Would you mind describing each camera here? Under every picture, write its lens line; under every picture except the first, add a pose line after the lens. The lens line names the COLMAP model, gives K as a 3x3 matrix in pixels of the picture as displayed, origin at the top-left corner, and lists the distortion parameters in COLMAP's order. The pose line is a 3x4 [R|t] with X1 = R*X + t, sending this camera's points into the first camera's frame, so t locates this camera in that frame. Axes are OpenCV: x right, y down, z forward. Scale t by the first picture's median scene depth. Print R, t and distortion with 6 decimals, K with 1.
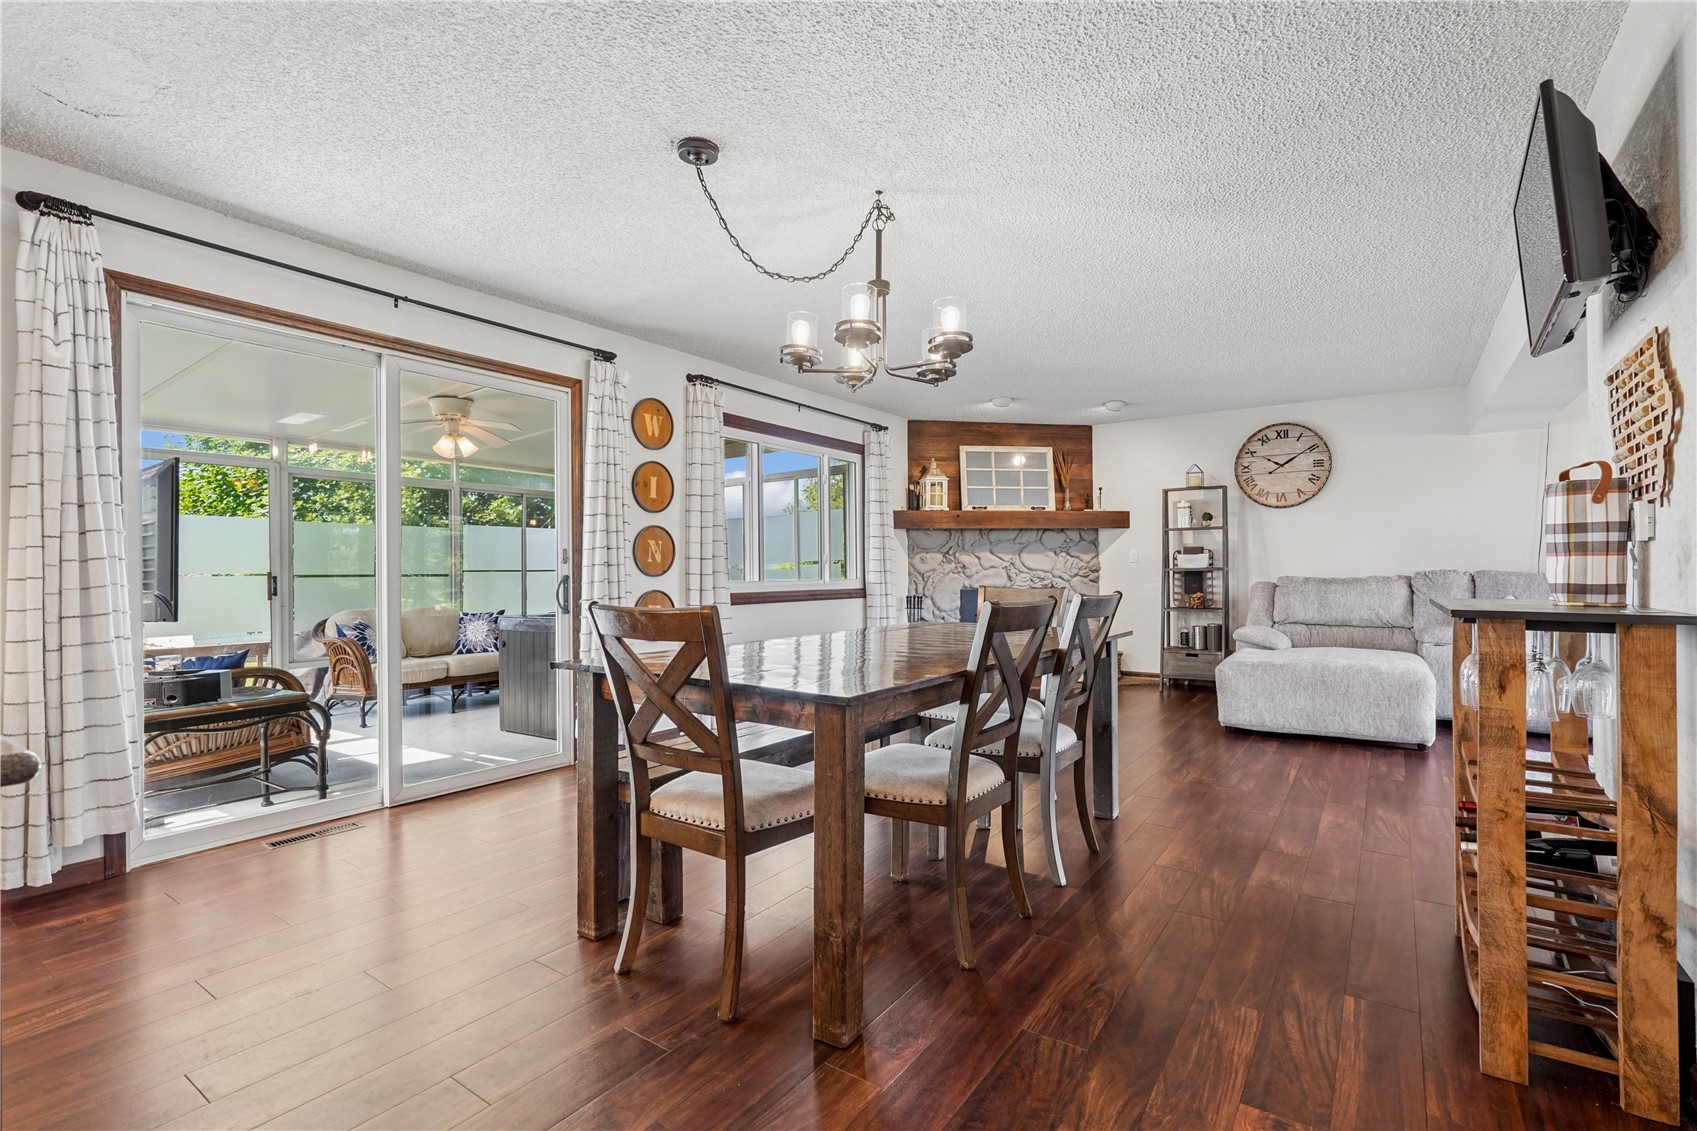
lens RADIAL K [[782.8, 0, 845.5], [0, 782.8, 570.0], [0, 0, 1]] dist [0.001603, 0.000098]
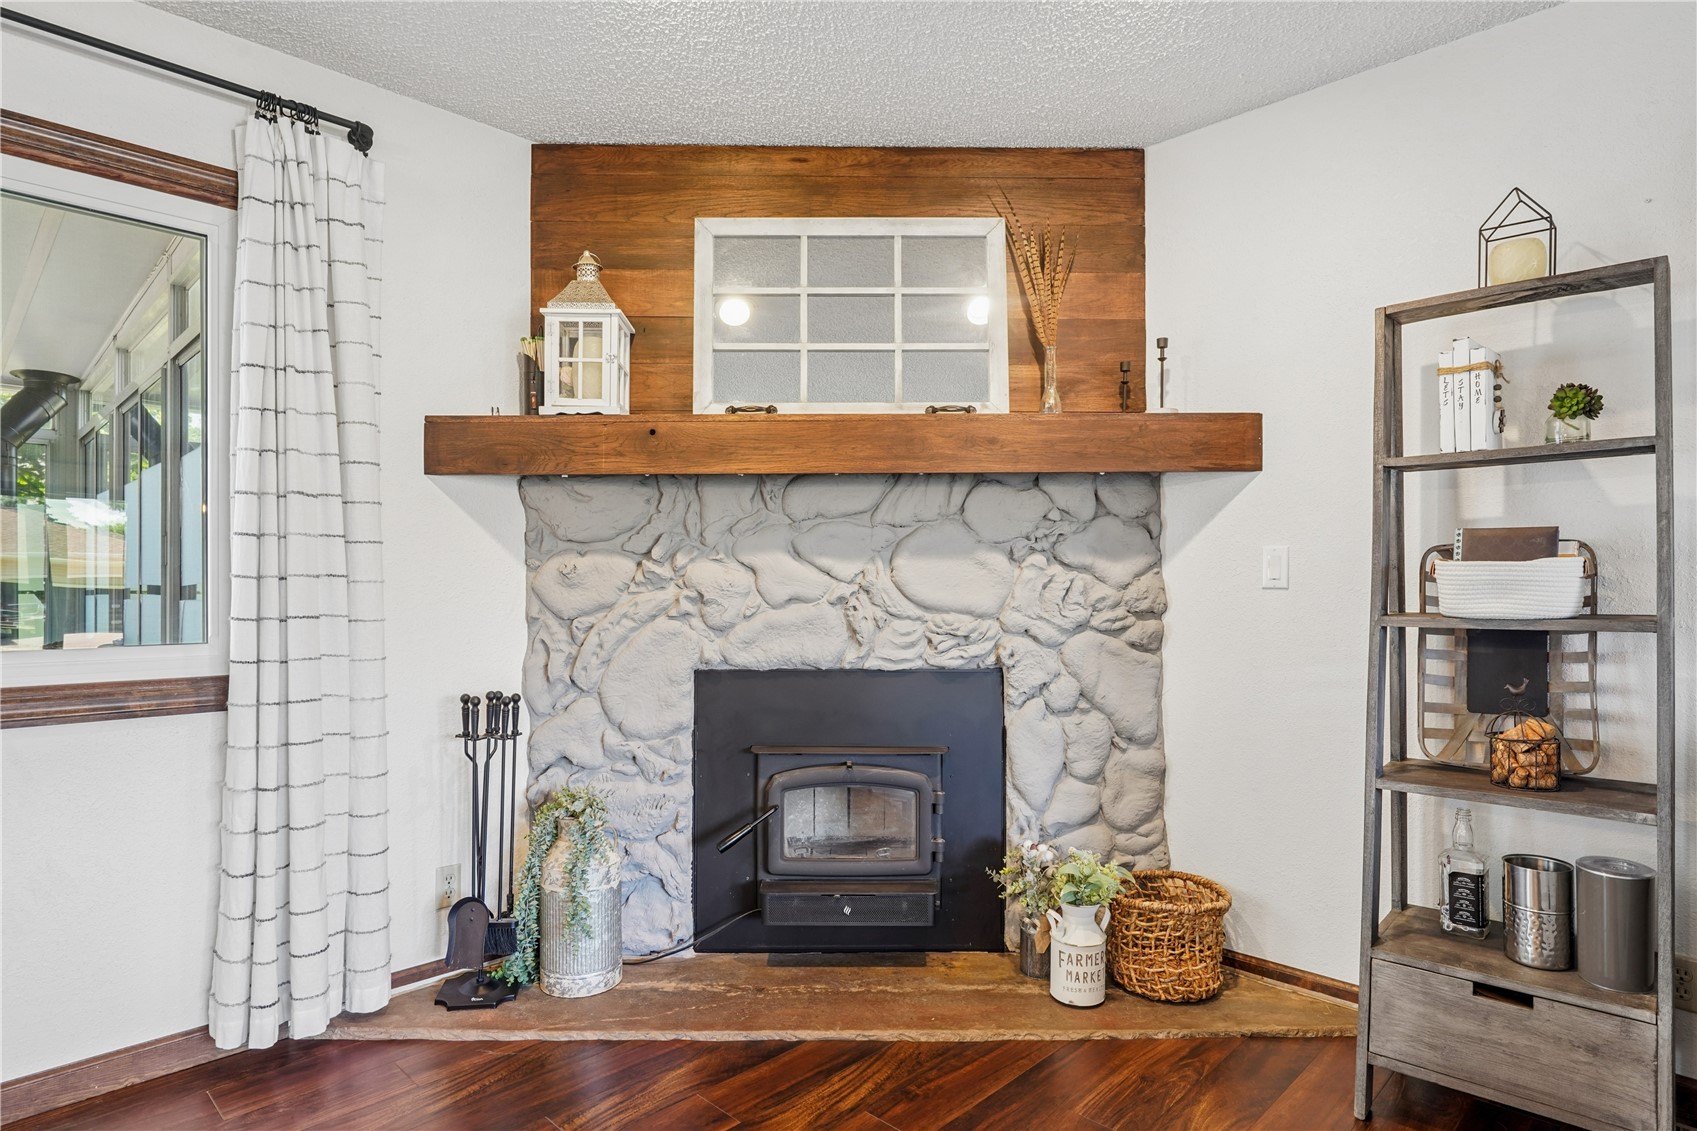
lens RADIAL K [[937.4, 0, 848.1], [0, 937.4, 585.3], [0, 0, 1]] dist [0.001996, 0.000535]
pose [[0.986048, 0.006363, -0.166341, 0.291450], [-0.005514, 0.999969, 0.005565, -0.012511], [0.166371, -0.004570, 0.986053, 0.681496]]
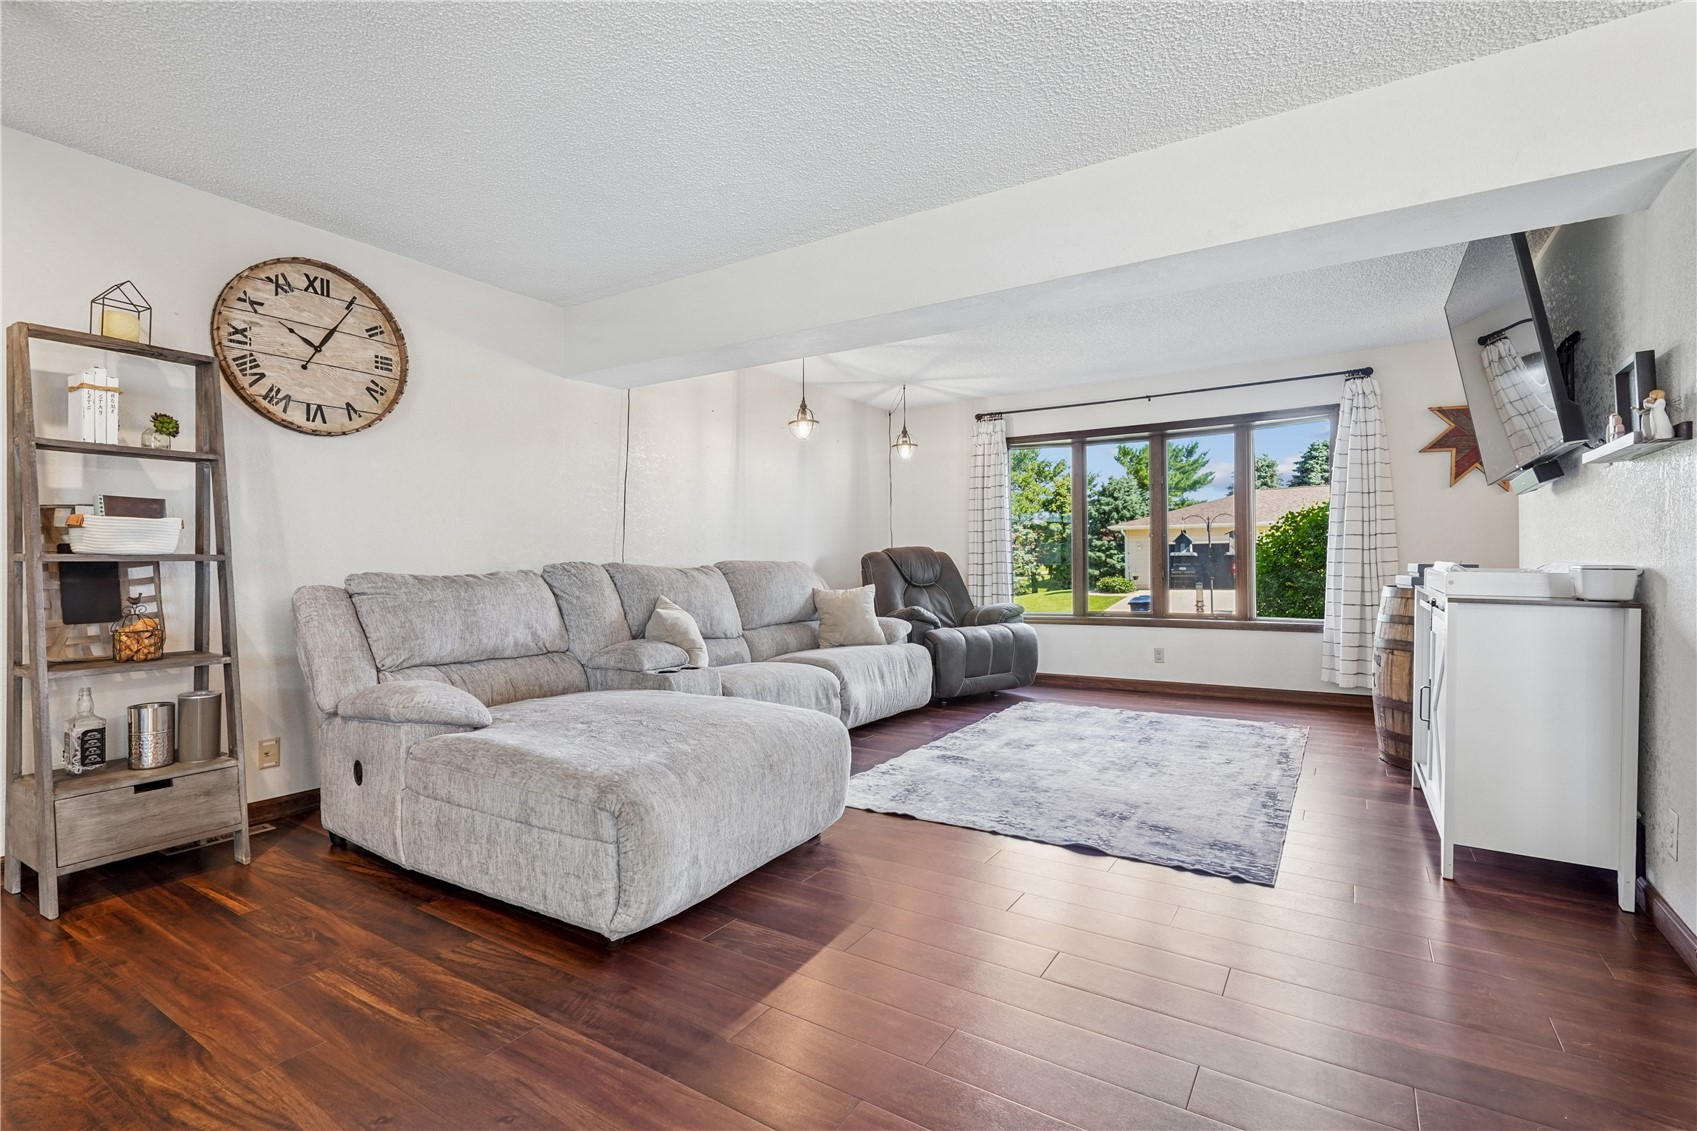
lens RADIAL K [[786.1, 0, 841.2], [0, 786.1, 560.2], [0, 0, 1]] dist [0.003494, 0.000591]
pose [[-0.034324, 0.013000, 0.999326, 0.051625], [0.003514, 0.999911, -0.012887, 0.006830], [-0.999405, 0.003069, -0.034367, 0.670883]]
